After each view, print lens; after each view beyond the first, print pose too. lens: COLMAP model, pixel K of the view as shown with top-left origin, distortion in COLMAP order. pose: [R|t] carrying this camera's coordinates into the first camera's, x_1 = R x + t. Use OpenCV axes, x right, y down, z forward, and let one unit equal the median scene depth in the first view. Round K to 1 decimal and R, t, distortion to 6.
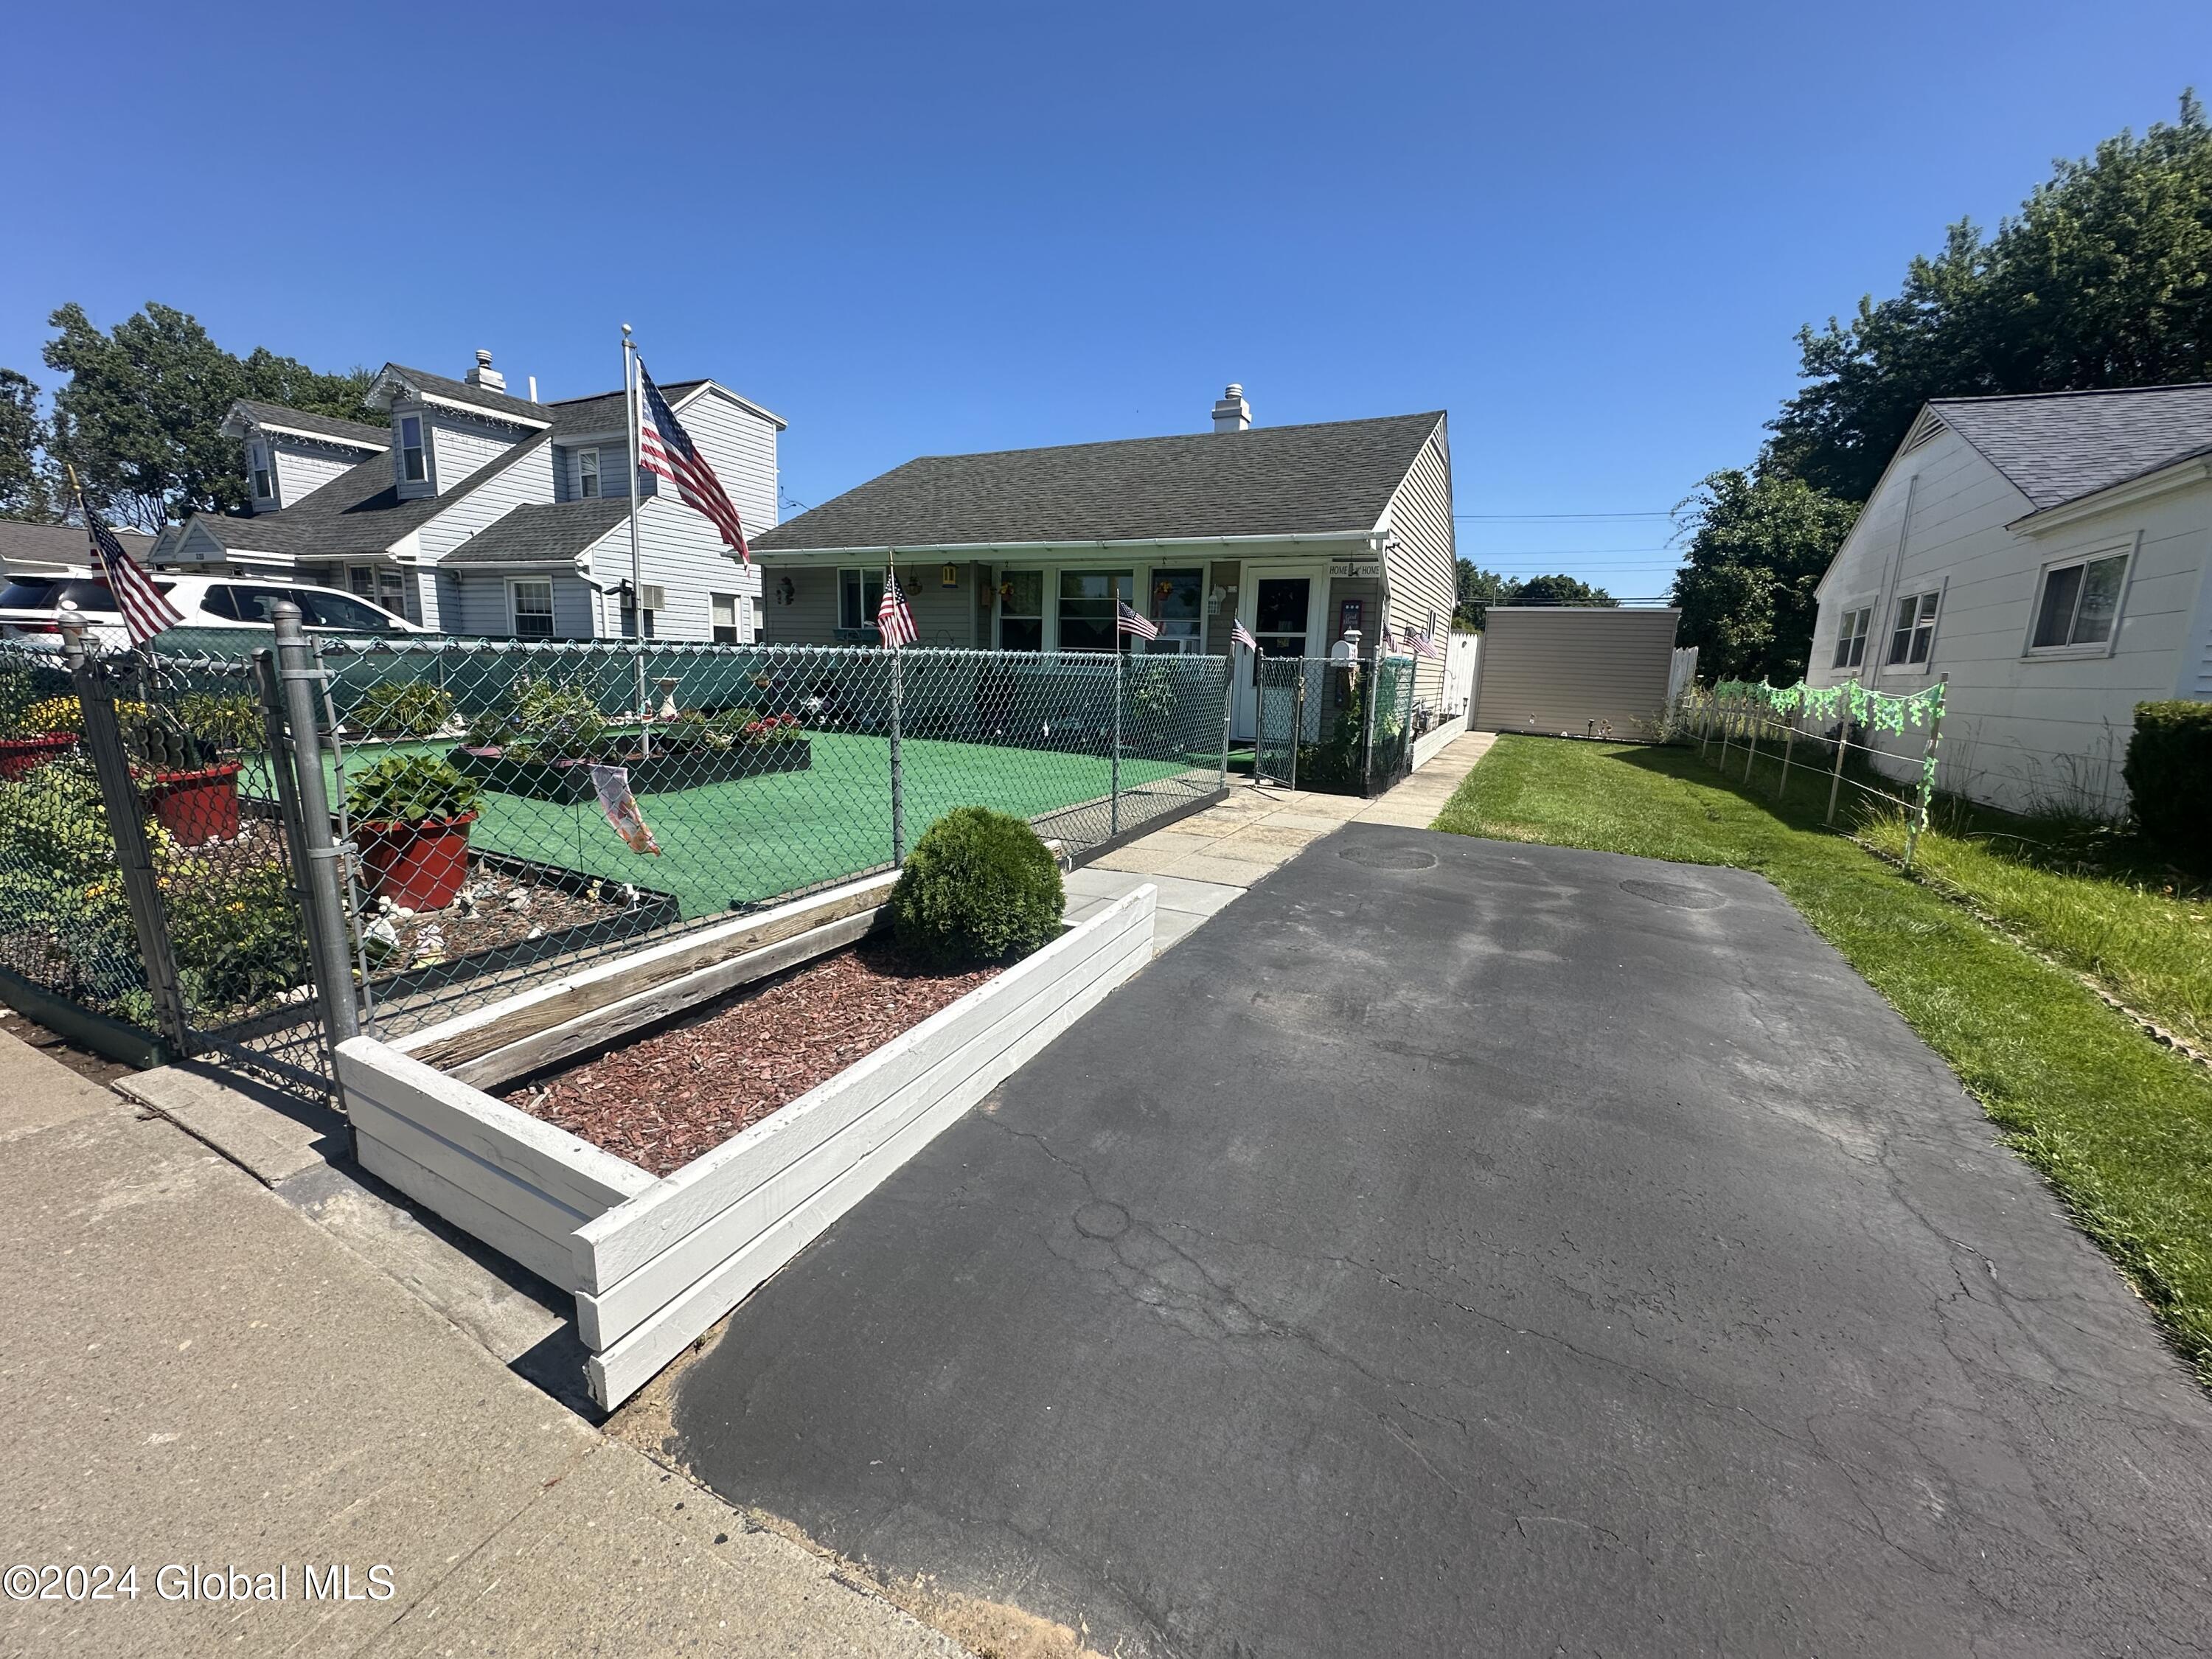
lens RADIAL K [[879.2, 0, 1106.0], [0, 879.2, 829.5], [0, 0, 1]] dist [-0.005308, 0.000323]
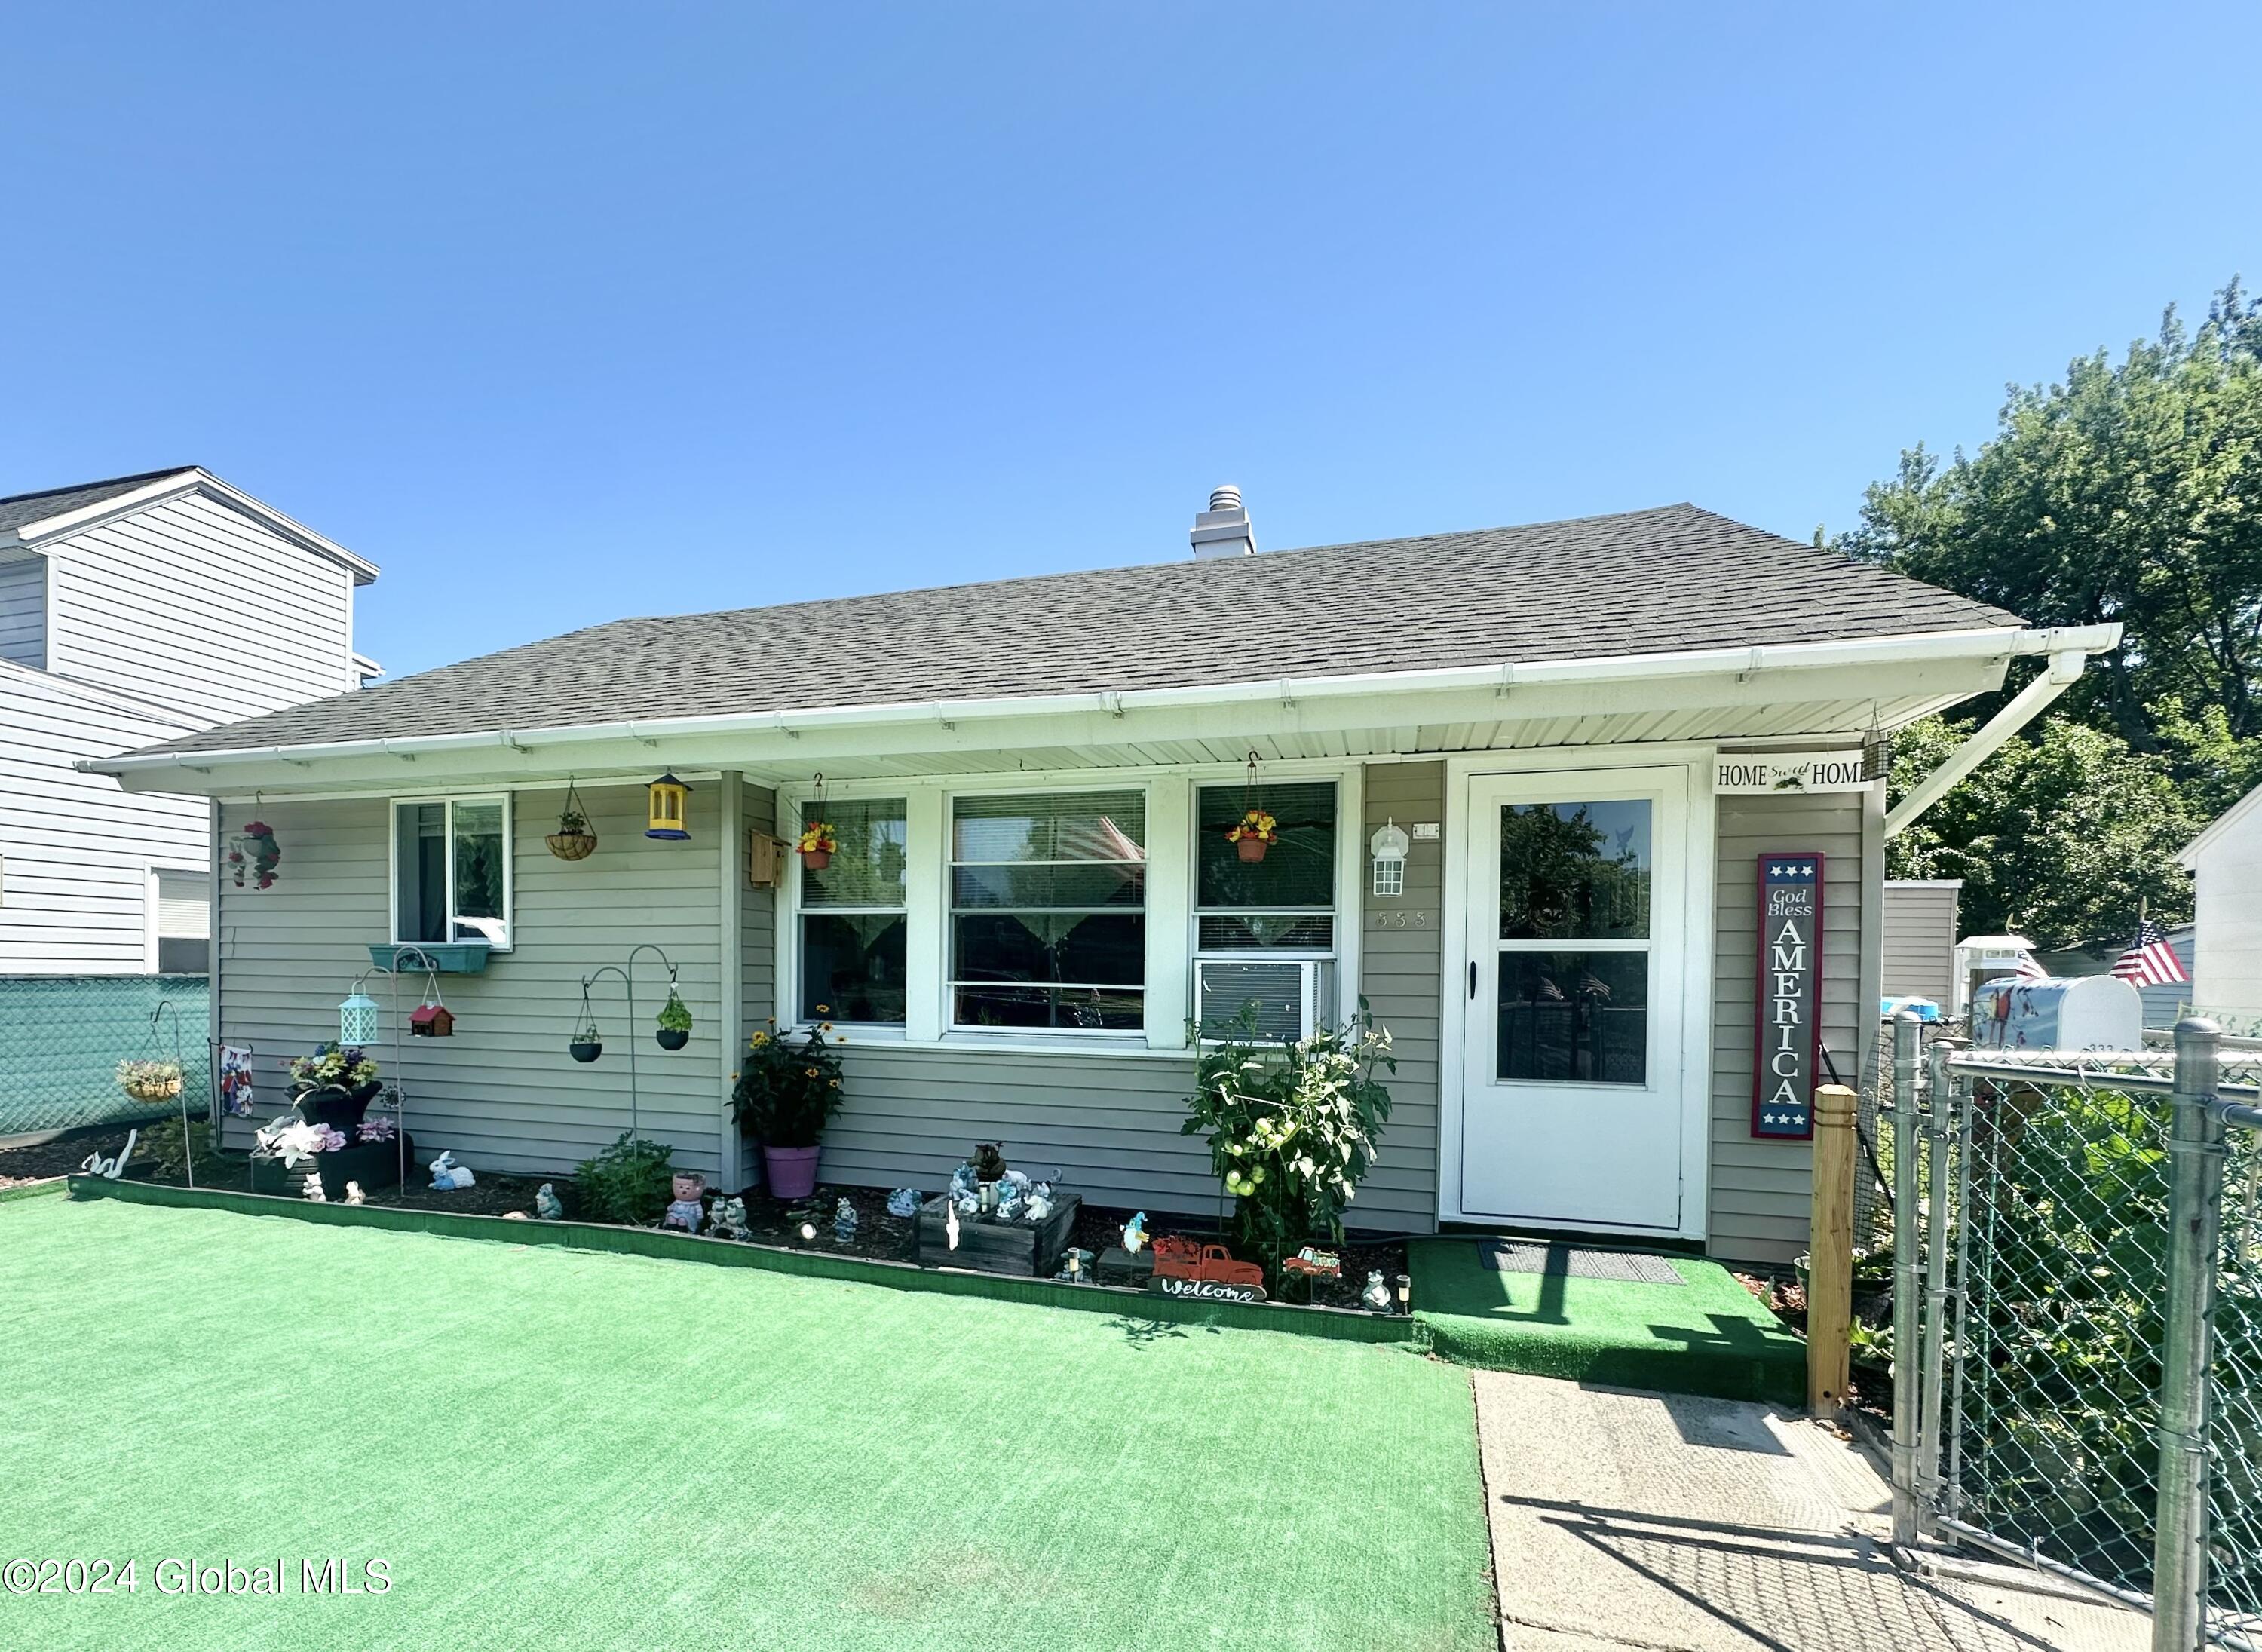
lens RADIAL K [[1058.2, 0, 1049.8], [0, 1058.2, 996.4], [0, 0, 1]] dist [-0.012702, 0.005481]
pose [[0.988628, -0.025500, 0.148202, -0.059114], [0.048128, 0.987335, -0.151174, -0.092256], [-0.142470, 0.156587, 0.977335, 0.383577]]
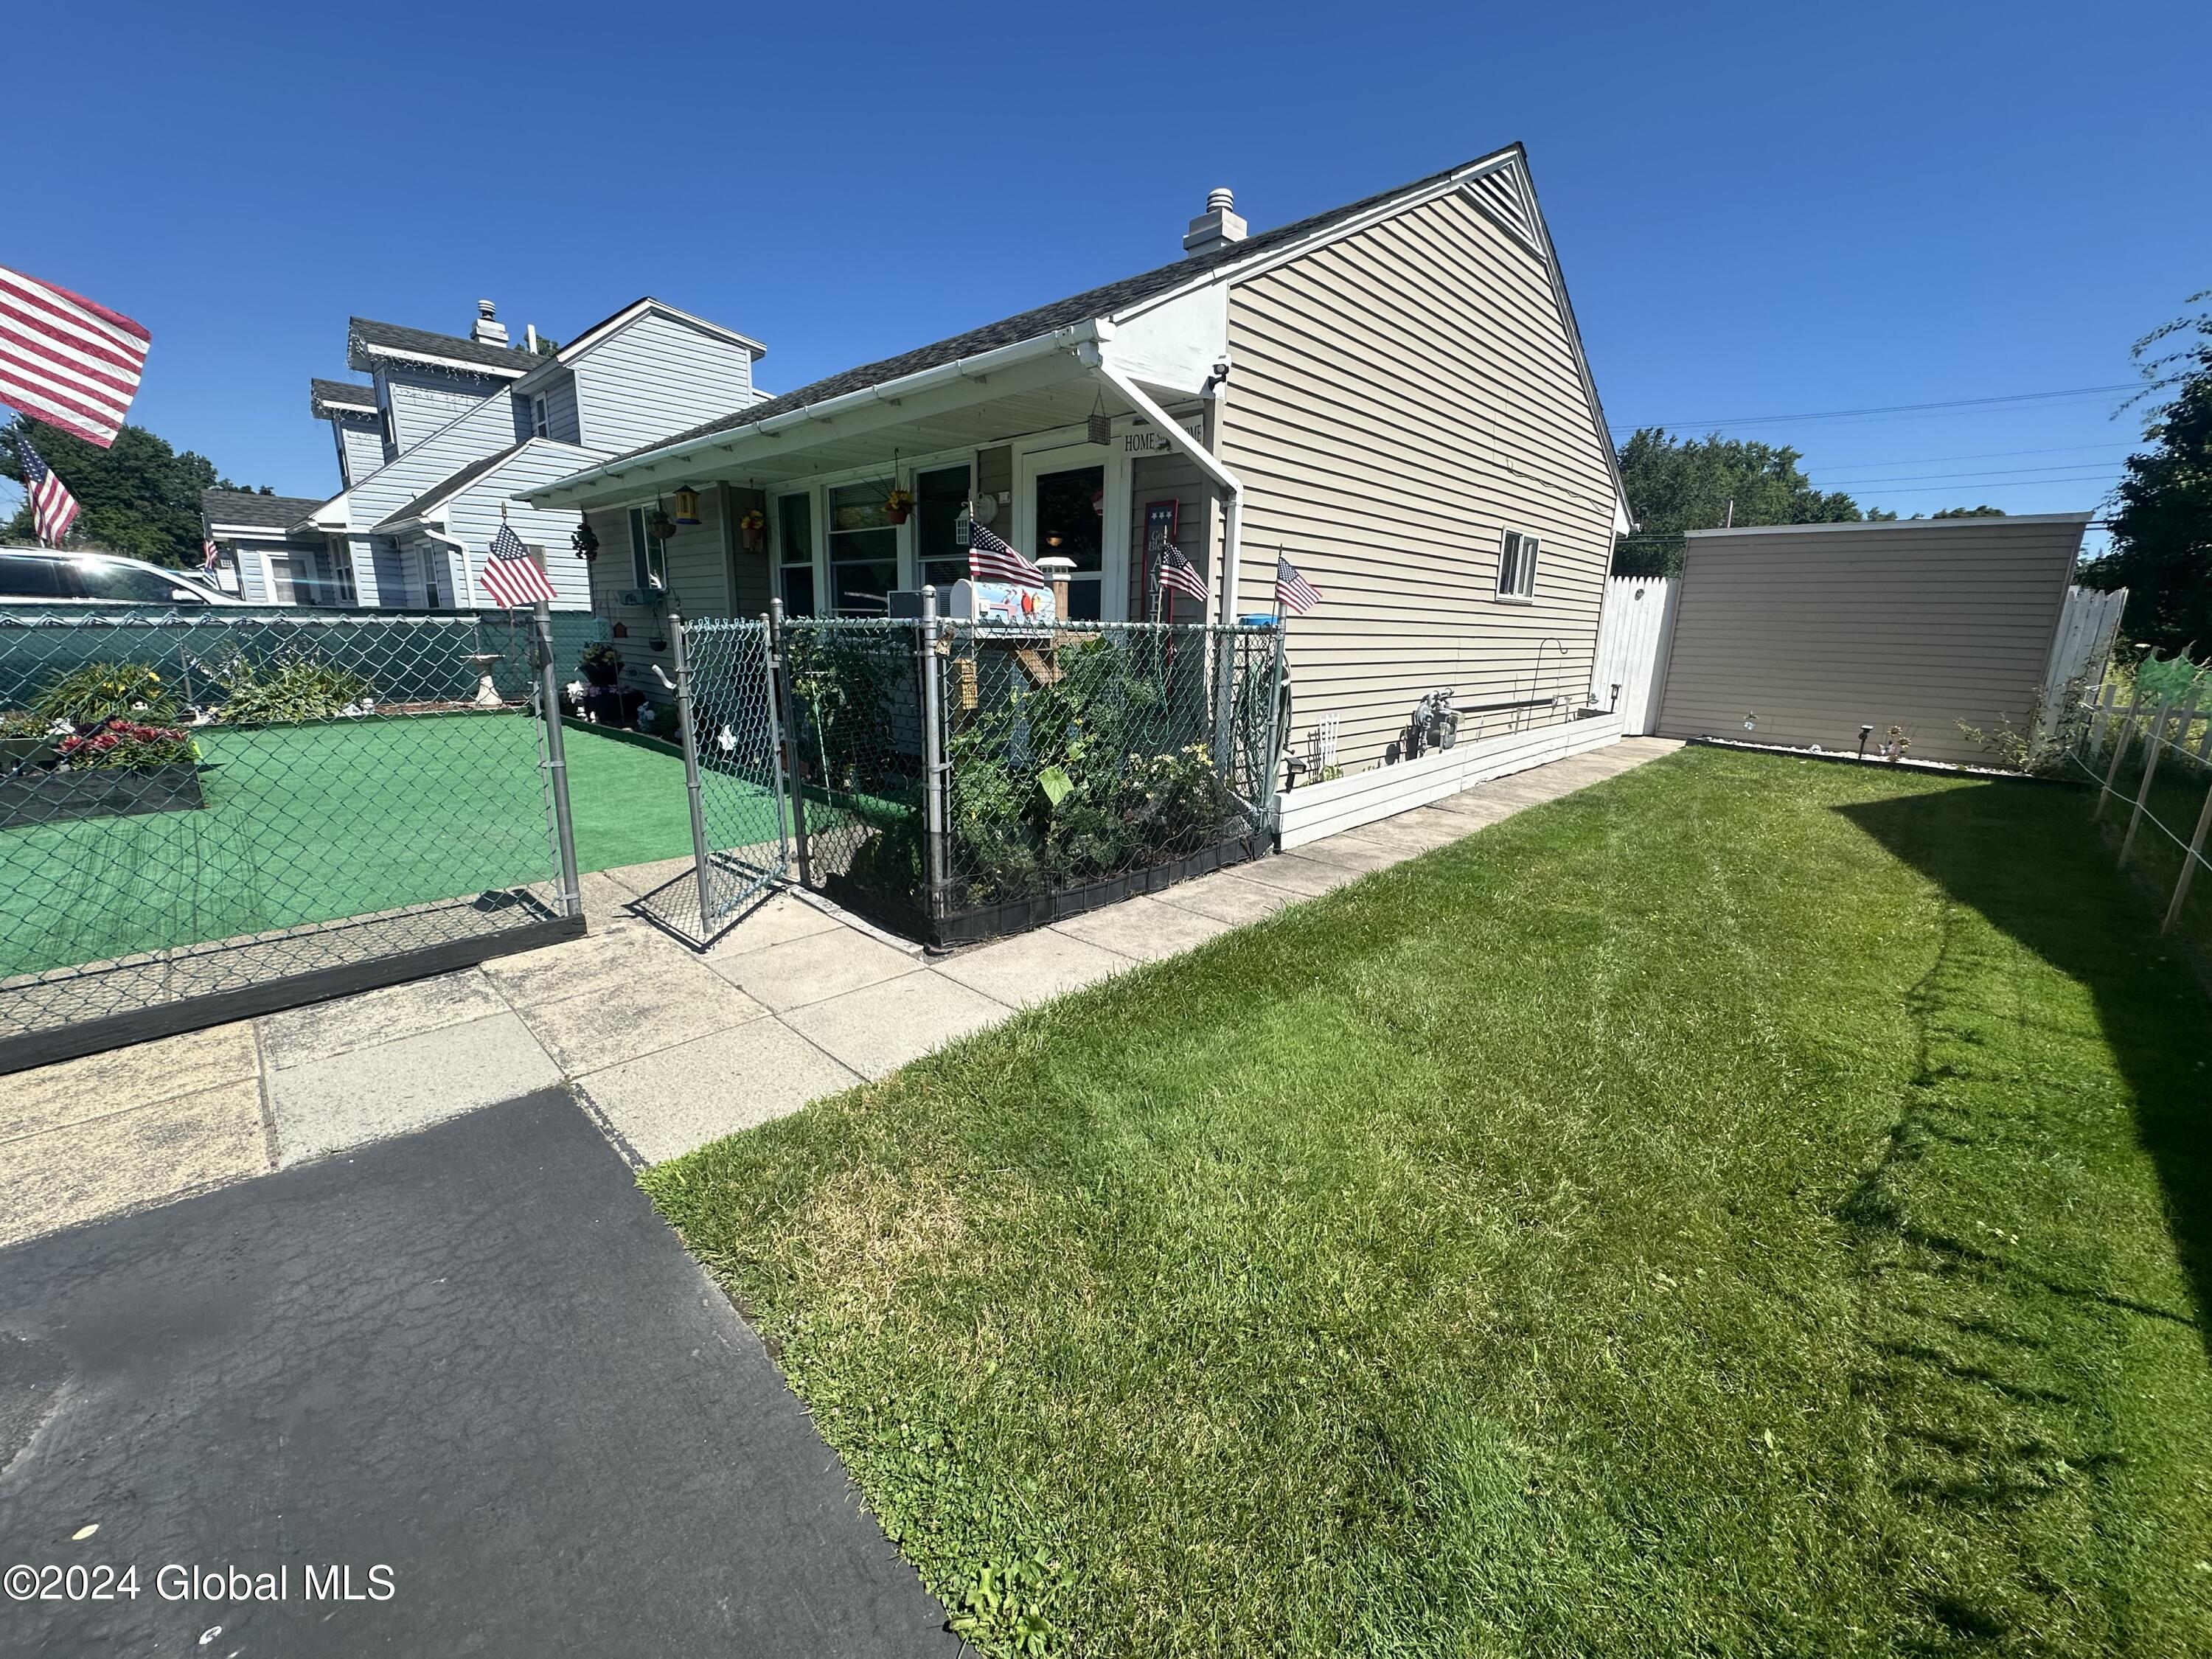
lens RADIAL K [[877.7, 0, 1103.4], [0, 877.7, 834.1], [0, 0, 1]] dist [-0.003656, -0.000450]
pose [[0.953082, 0.058696, -0.296966, 0.251064], [-0.046545, 0.997770, 0.047829, -0.058993], [0.299111, -0.031763, 0.953689, 0.315871]]
